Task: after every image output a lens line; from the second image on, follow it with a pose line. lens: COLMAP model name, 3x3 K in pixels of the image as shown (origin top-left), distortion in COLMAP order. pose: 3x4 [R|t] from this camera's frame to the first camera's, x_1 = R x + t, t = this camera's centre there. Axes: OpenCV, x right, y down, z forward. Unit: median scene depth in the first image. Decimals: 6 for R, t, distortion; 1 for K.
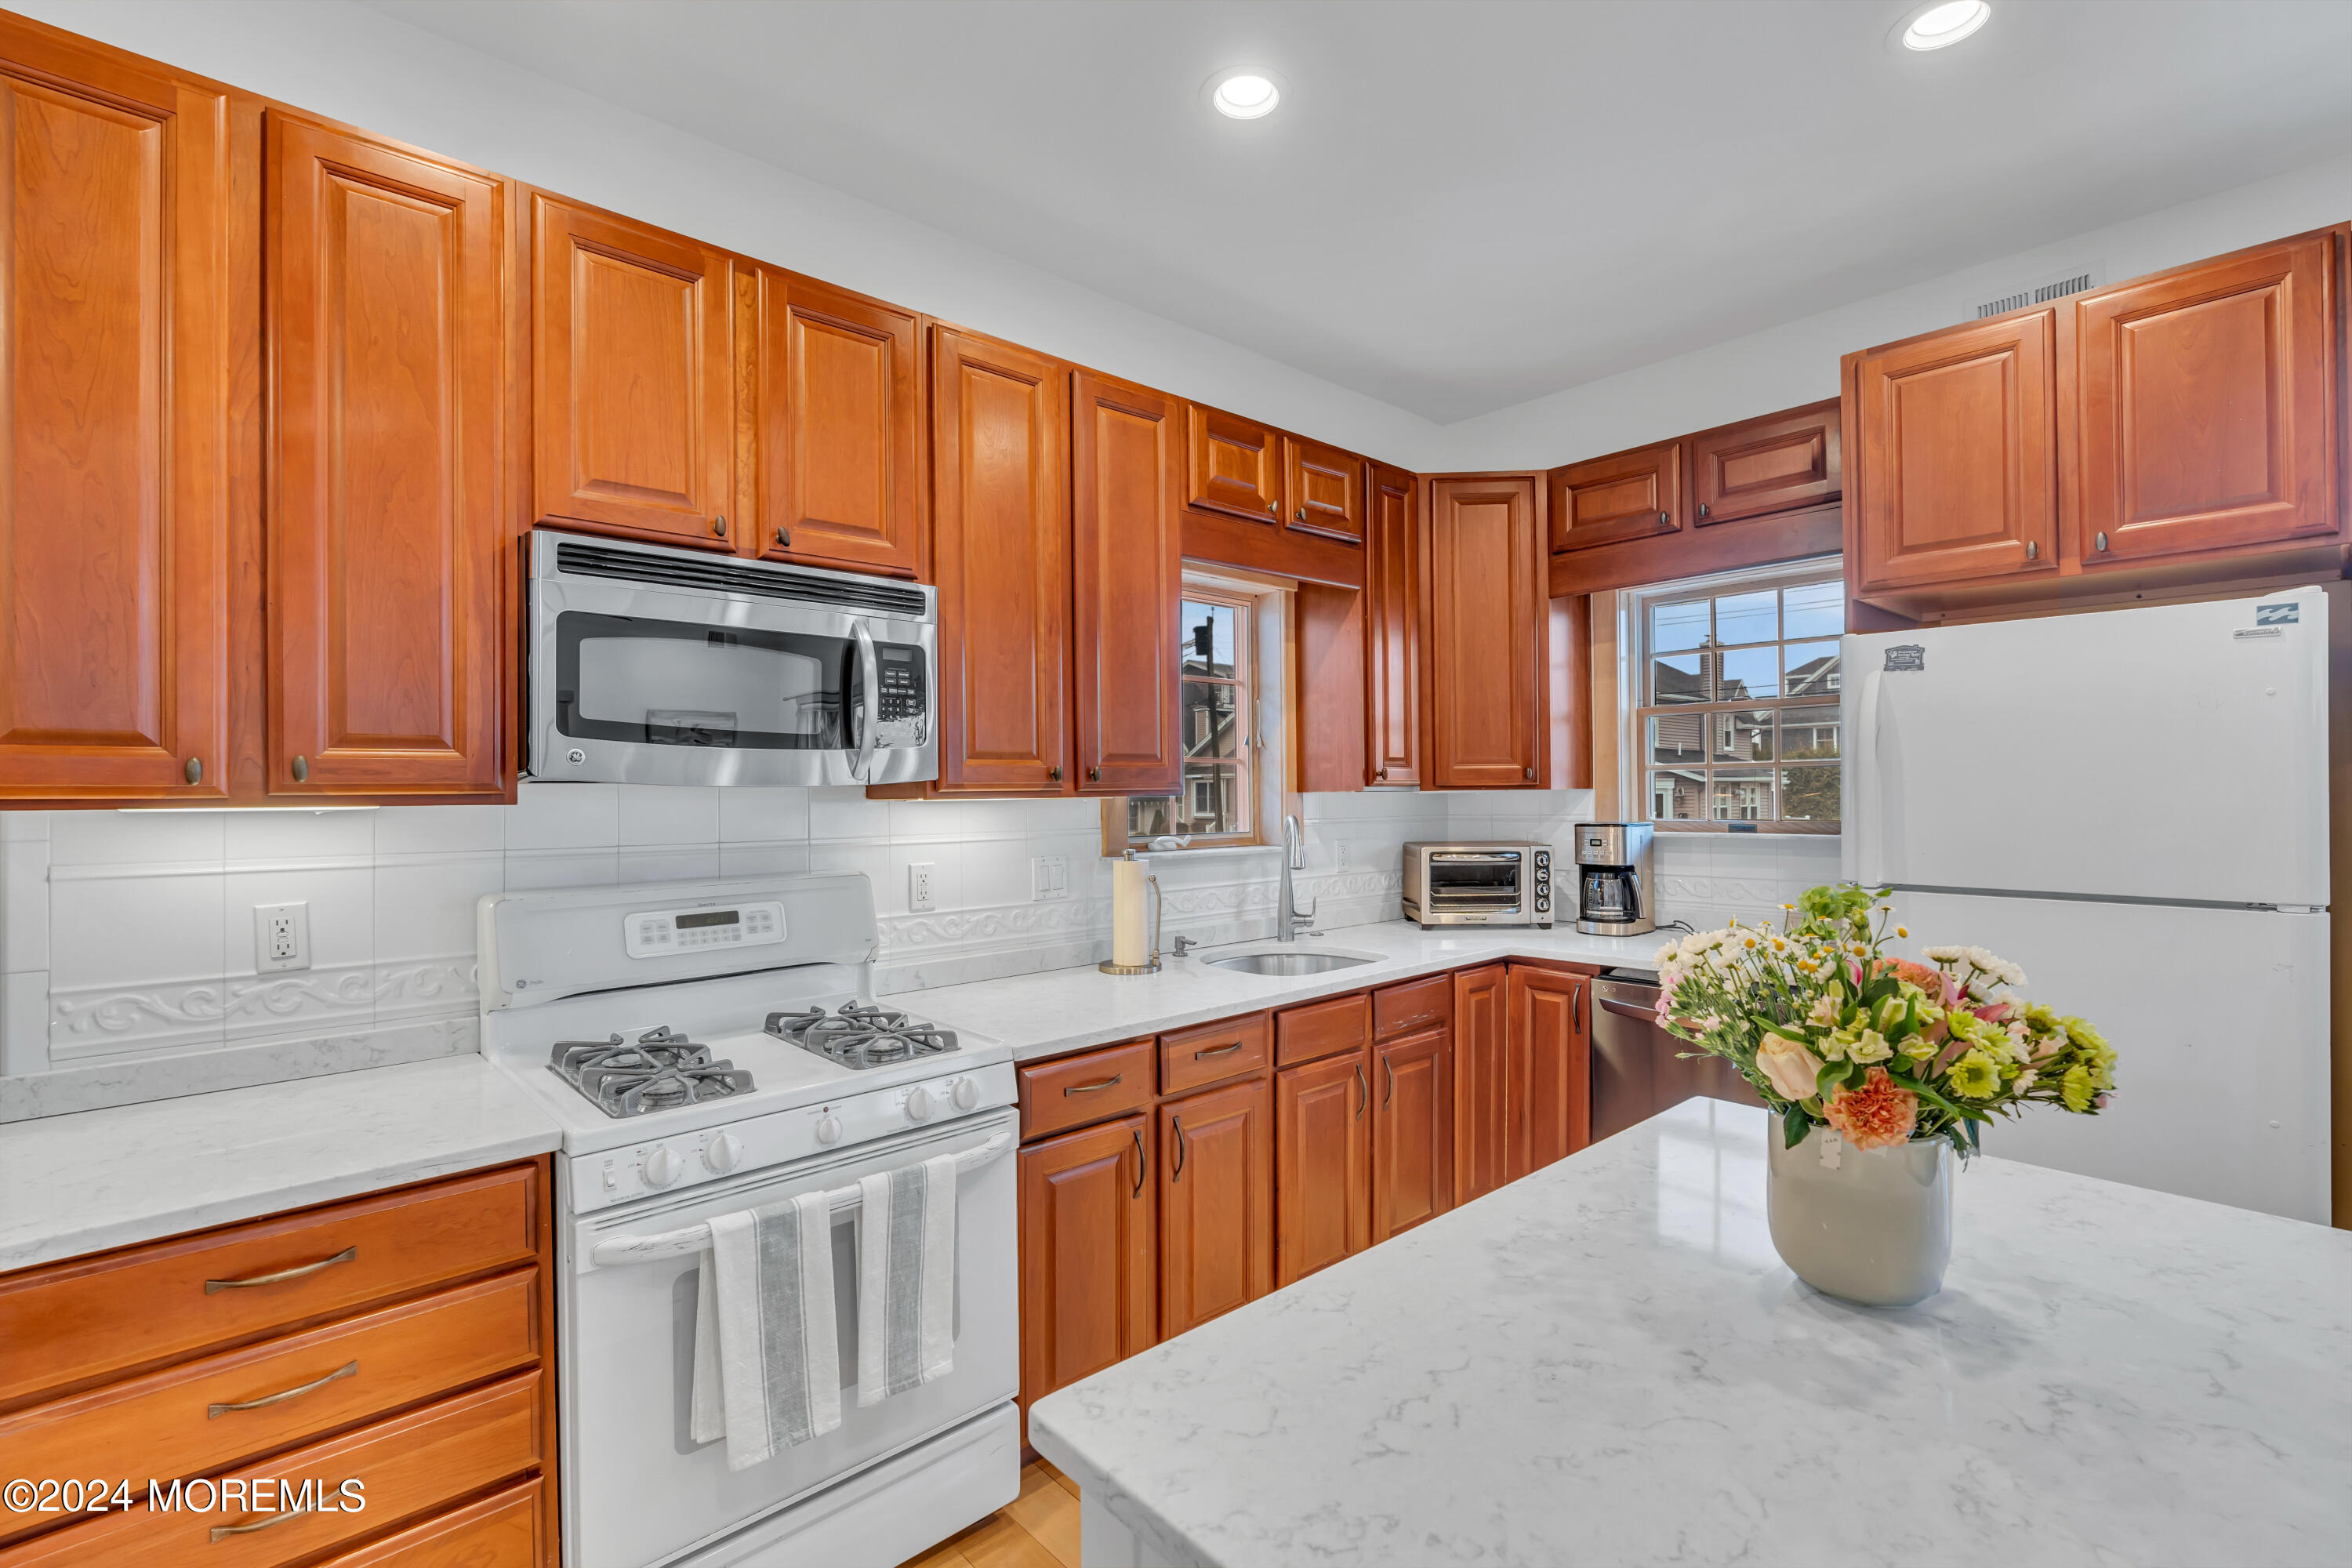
lens RADIAL K [[1065.5, 0, 1183.3], [0, 1065.5, 787.6], [0, 0, 1]] dist [-0.010304, 0.000439]
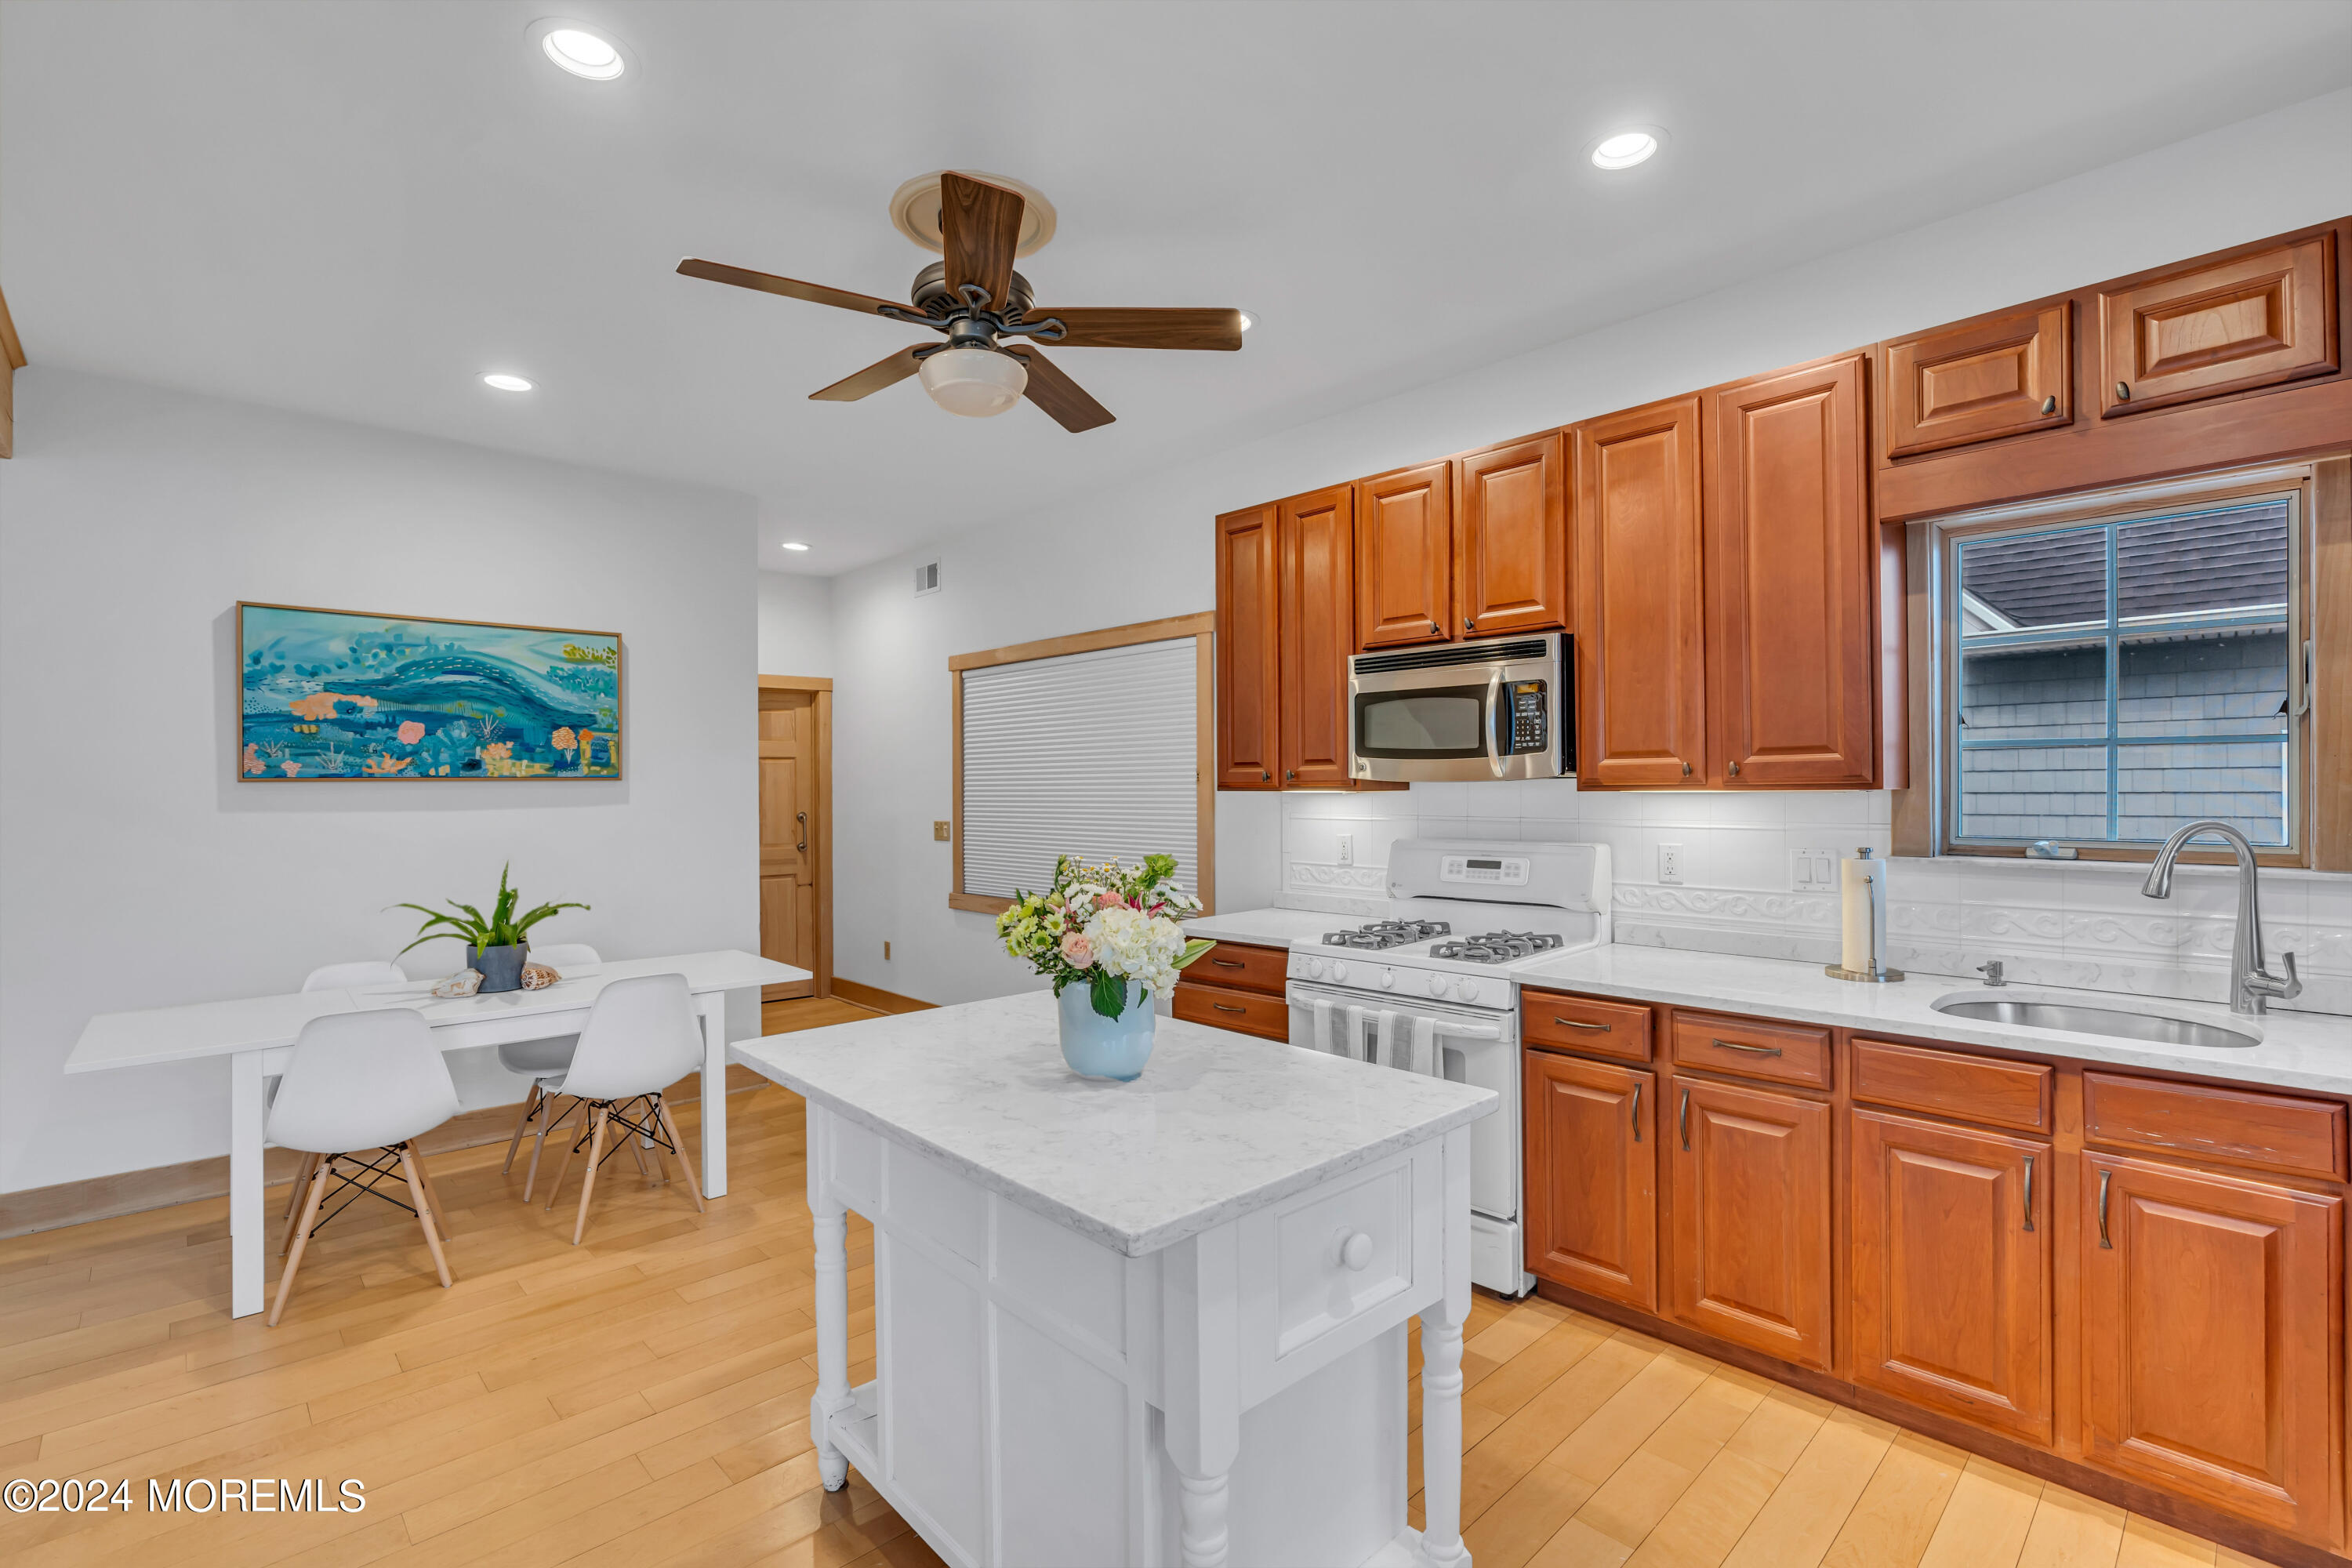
lens RADIAL K [[1065.5, 0, 1182.7], [0, 1065.5, 784.1], [0, 0, 1]] dist [-0.010304, 0.000439]
pose [[0.021041, 0.007777, -0.999748, 1.168361], [0.009668, 0.999921, 0.007982, -0.014068], [0.999732, -0.009834, 0.020965, 0.526248]]
